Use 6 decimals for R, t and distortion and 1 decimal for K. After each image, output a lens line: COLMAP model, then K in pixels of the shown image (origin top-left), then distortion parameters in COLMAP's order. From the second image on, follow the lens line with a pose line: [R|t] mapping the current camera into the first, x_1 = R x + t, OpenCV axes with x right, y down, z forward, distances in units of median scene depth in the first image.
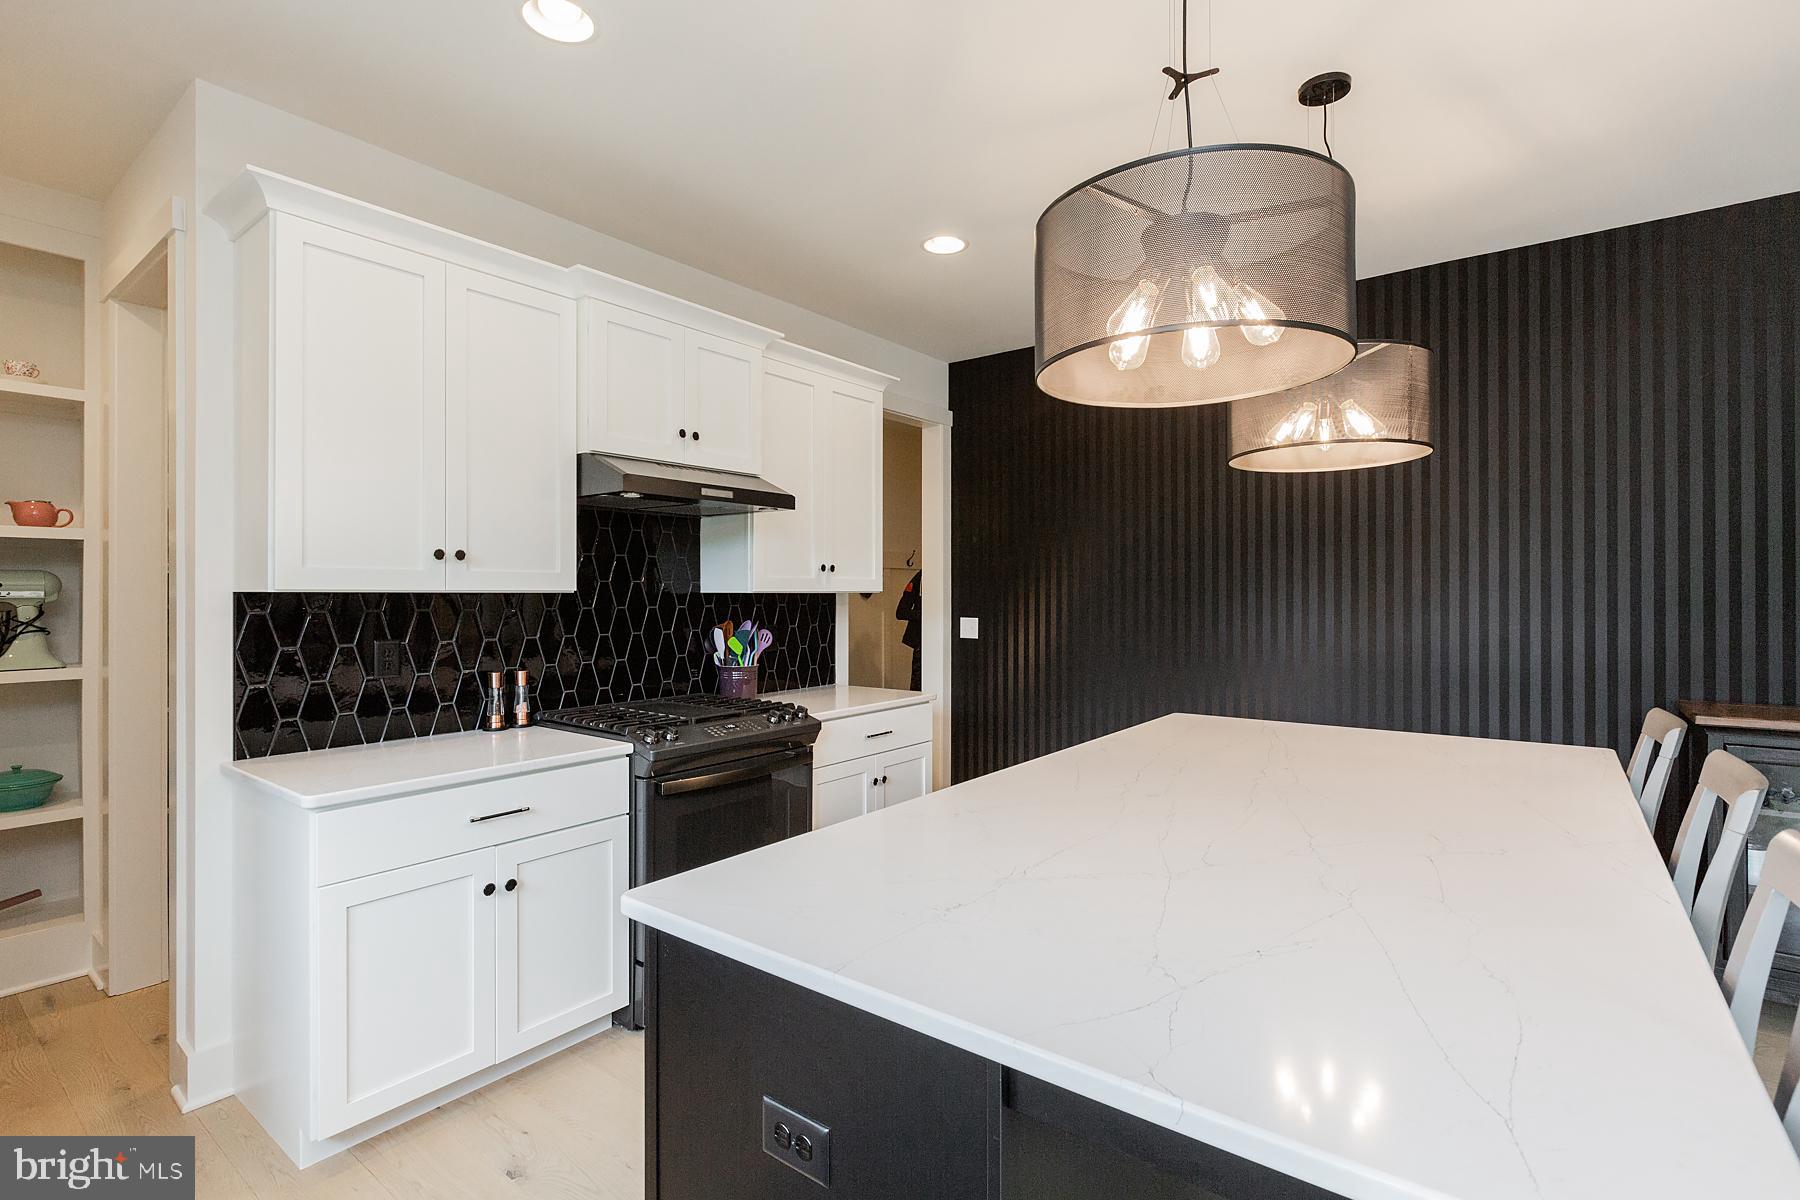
lens RADIAL K [[877.7, 0, 904.2], [0, 877.7, 589.9], [0, 0, 1]] dist [-0.004310, -0.002252]
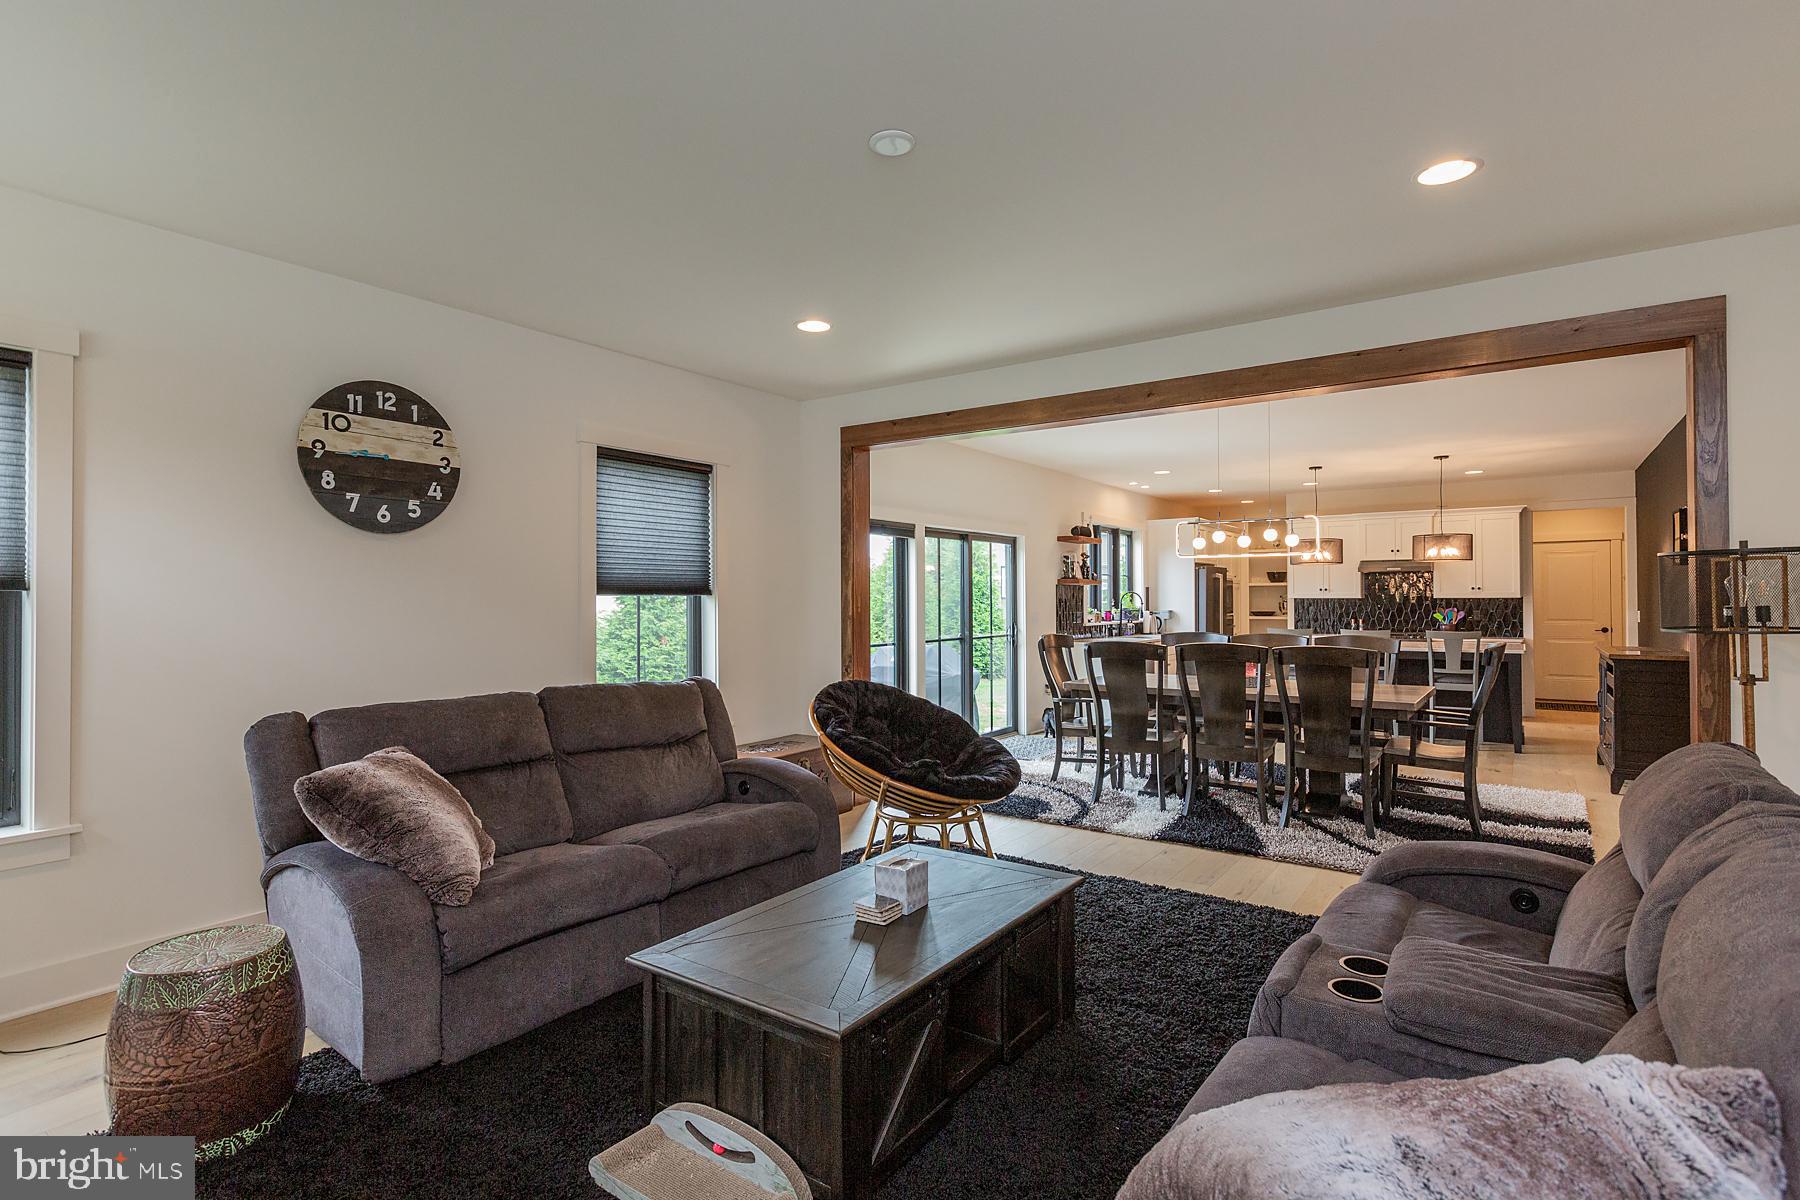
lens RADIAL K [[877.7, 0, 885.9], [0, 877.7, 588.7], [0, 0, 1]] dist [-0.004310, -0.002252]
pose [[0.039584, -0.010800, -0.999158, 2.995510], [0.006755, 0.999922, -0.010541, -0.011659], [0.999193, -0.006332, 0.039654, -1.084821]]
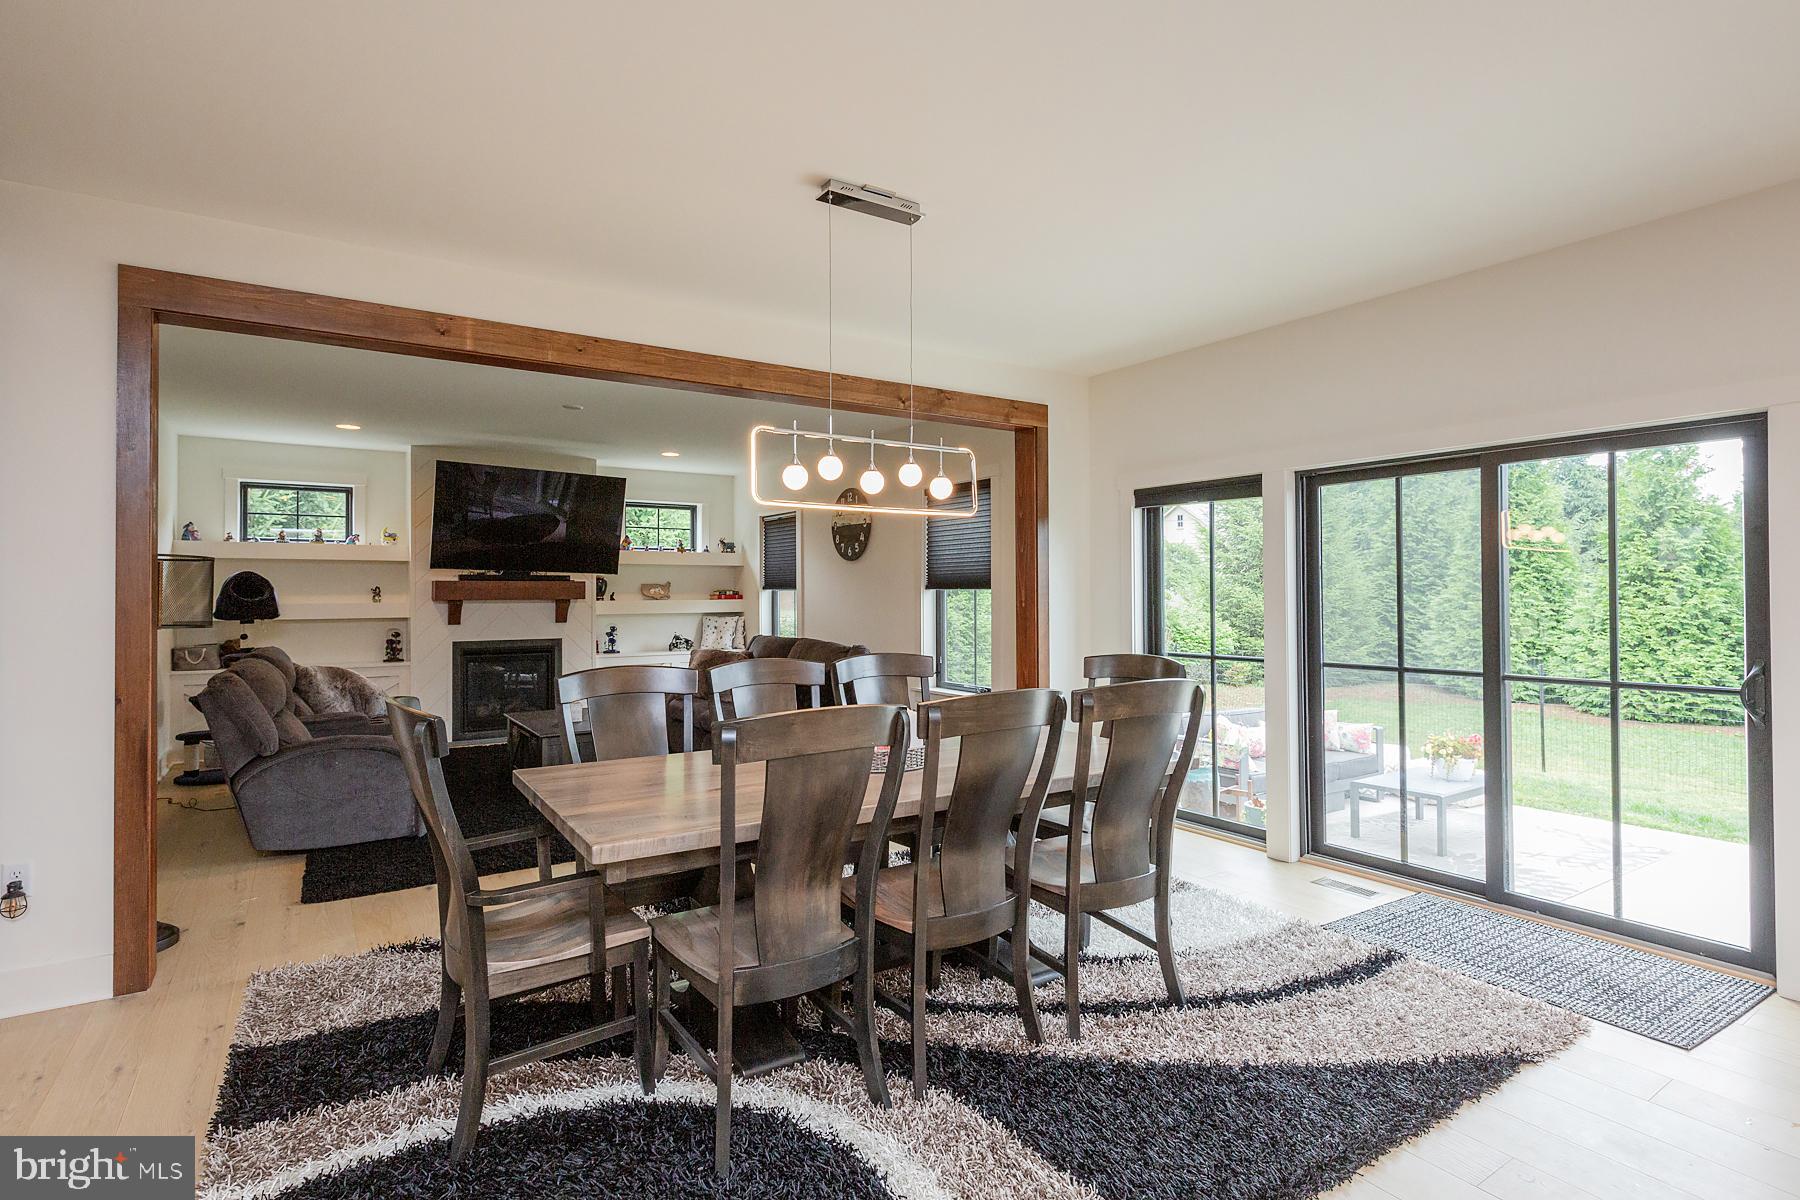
lens RADIAL K [[877.7, 0, 887.5], [0, 877.7, 586.7], [0, 0, 1]] dist [-0.004310, -0.002252]
pose [[-0.949151, 0.009069, 0.314689, 0.827255], [0.006038, 0.999926, -0.010604, -0.004398], [-0.314762, -0.008164, -0.949136, 0.661082]]
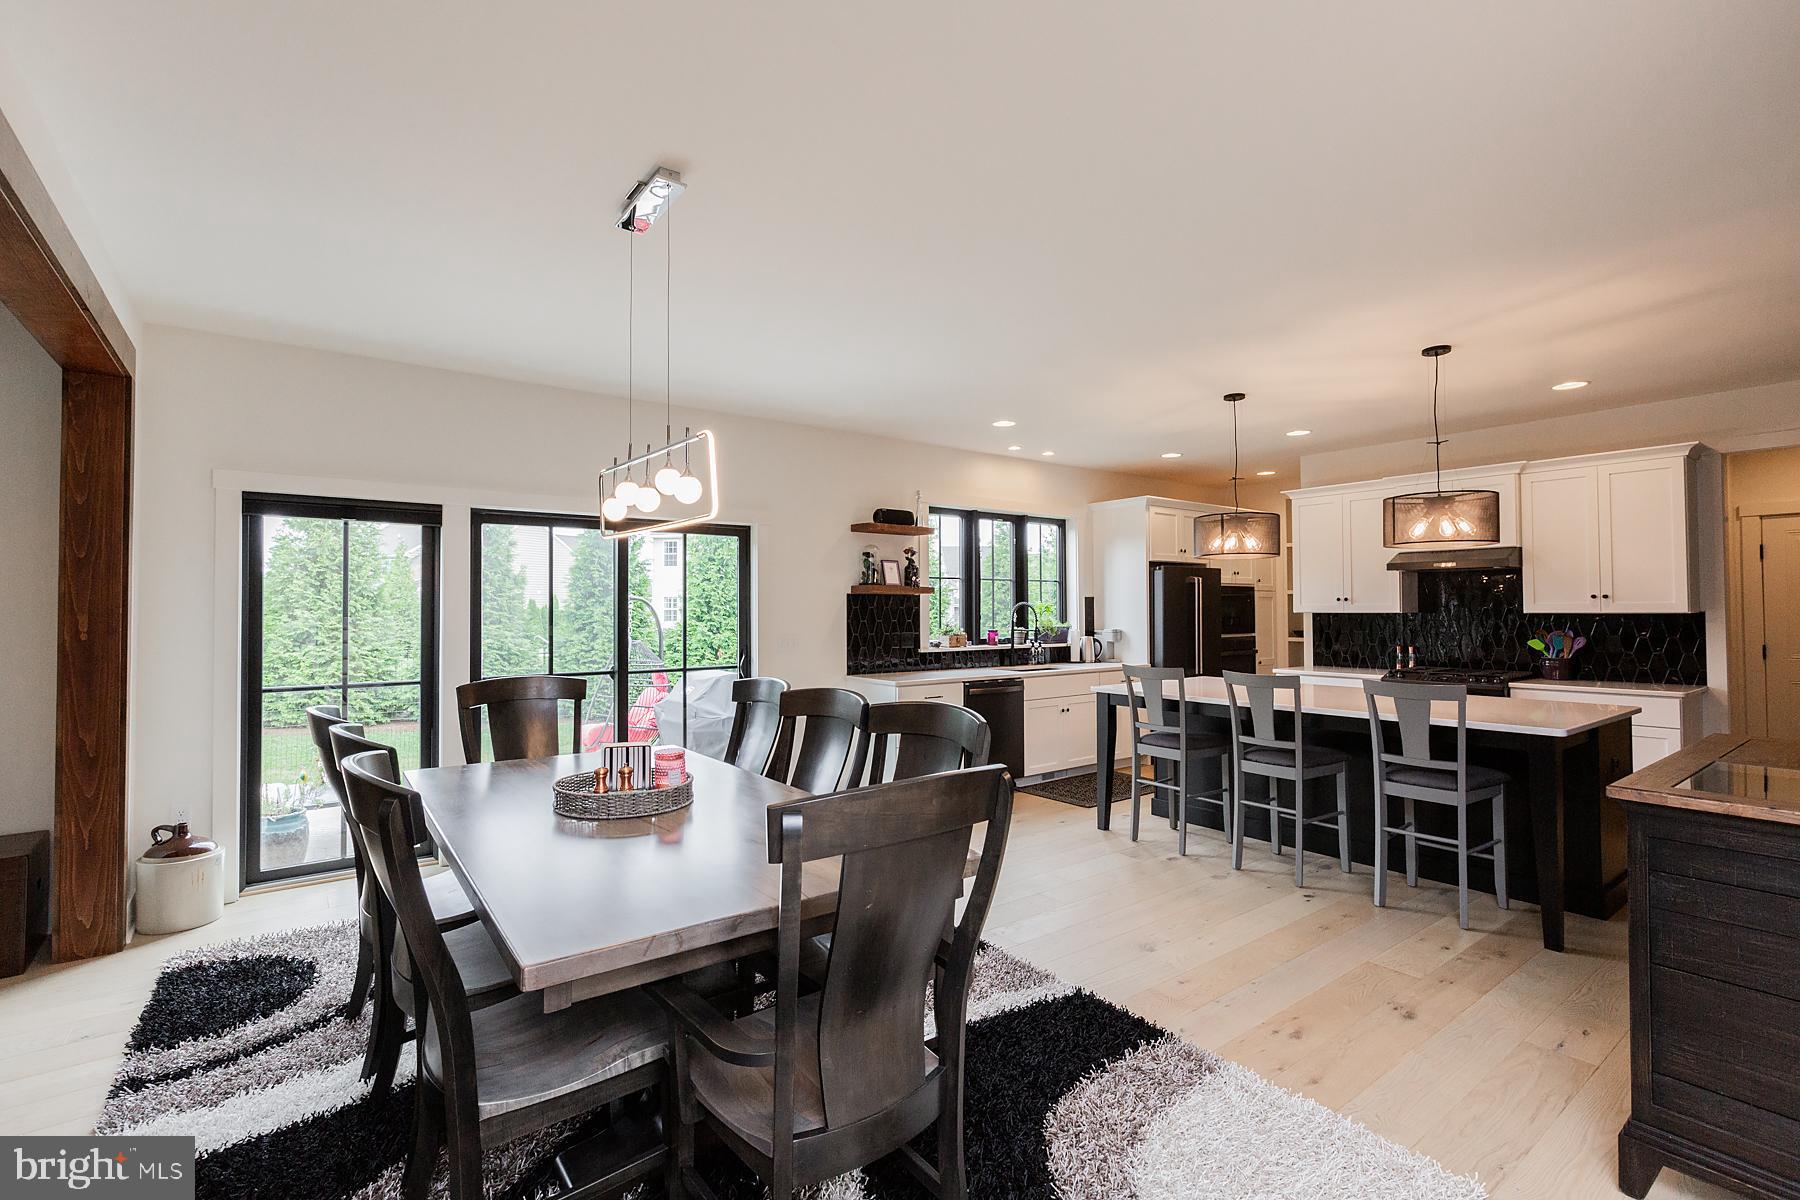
lens RADIAL K [[809.7, 0, 911.3], [0, 809.7, 587.4], [0, 0, 1]] dist [0.004619, 0.000349]
pose [[-0.252267, -0.023507, -0.967372, 1.857460], [0.006333, 0.999643, -0.025943, -0.015860], [0.967637, -0.012671, -0.252028, 0.245832]]
